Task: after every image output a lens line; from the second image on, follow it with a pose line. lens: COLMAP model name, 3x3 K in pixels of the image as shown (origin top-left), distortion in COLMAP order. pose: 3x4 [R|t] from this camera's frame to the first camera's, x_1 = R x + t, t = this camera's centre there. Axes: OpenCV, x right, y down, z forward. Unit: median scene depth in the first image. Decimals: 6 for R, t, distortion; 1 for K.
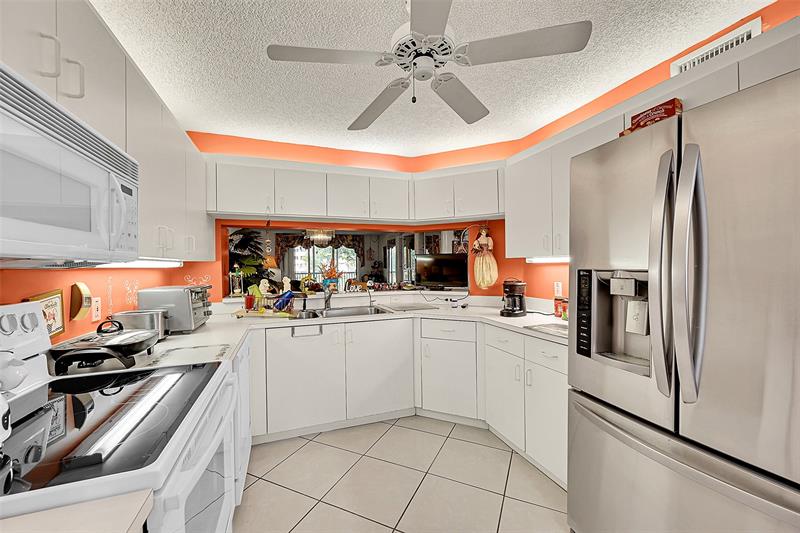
lens RADIAL K [[321.9, 0, 399.8], [0, 321.9, 265.4], [0, 0, 1]] dist [0.010969, 0.000081]
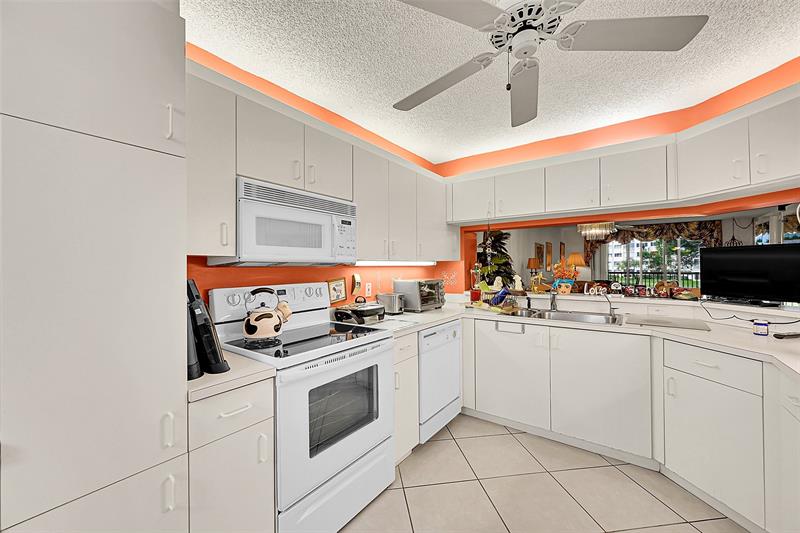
lens RADIAL K [[321.9, 0, 397.8], [0, 321.9, 264.8], [0, 0, 1]] dist [0.010969, 0.000081]
pose [[0.546164, 0.002972, -0.837673, 0.348462], [0.001224, 0.999990, 0.004346, -0.003156], [0.837678, -0.003399, 0.546155, 0.119413]]
